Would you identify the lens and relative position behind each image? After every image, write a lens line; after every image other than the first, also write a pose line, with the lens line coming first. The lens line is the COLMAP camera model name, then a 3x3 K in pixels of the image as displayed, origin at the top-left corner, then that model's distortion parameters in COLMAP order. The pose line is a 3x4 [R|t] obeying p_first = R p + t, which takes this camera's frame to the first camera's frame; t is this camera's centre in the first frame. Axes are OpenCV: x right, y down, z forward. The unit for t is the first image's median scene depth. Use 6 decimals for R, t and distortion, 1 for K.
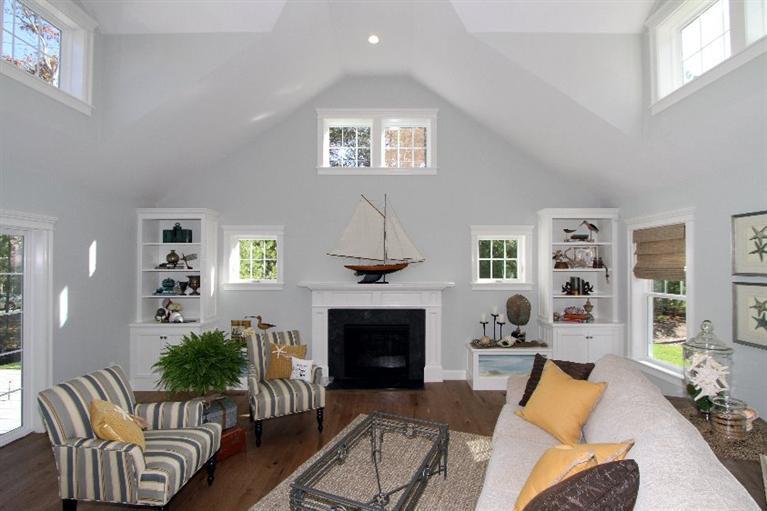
lens RADIAL K [[358.6, 0, 390.5], [0, 358.6, 264.0], [0, 0, 1]] dist [-0.018876, 0.000311]
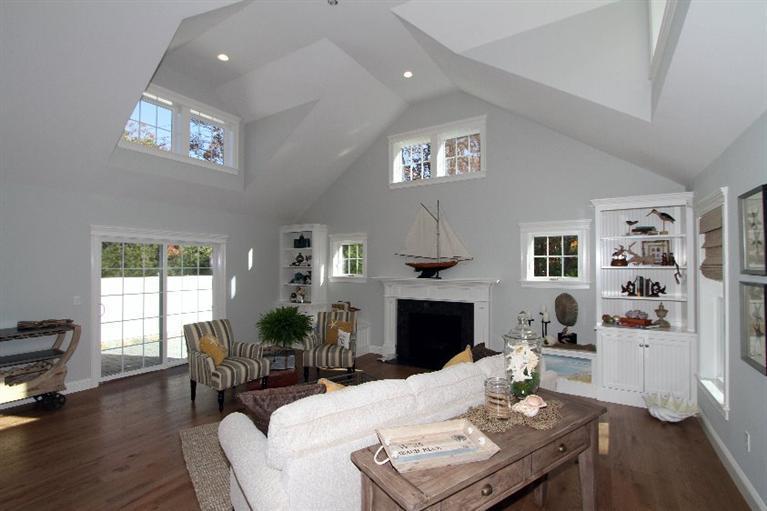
lens RADIAL K [[358.5, 0, 380.8], [0, 358.5, 262.5], [0, 0, 1]] dist [-0.001629, -0.000066]
pose [[0.850259, -0.004303, -0.526348, 0.439379], [0.003915, 0.999991, -0.001850, 0.003548], [0.526351, -0.000488, 0.850267, -0.068661]]
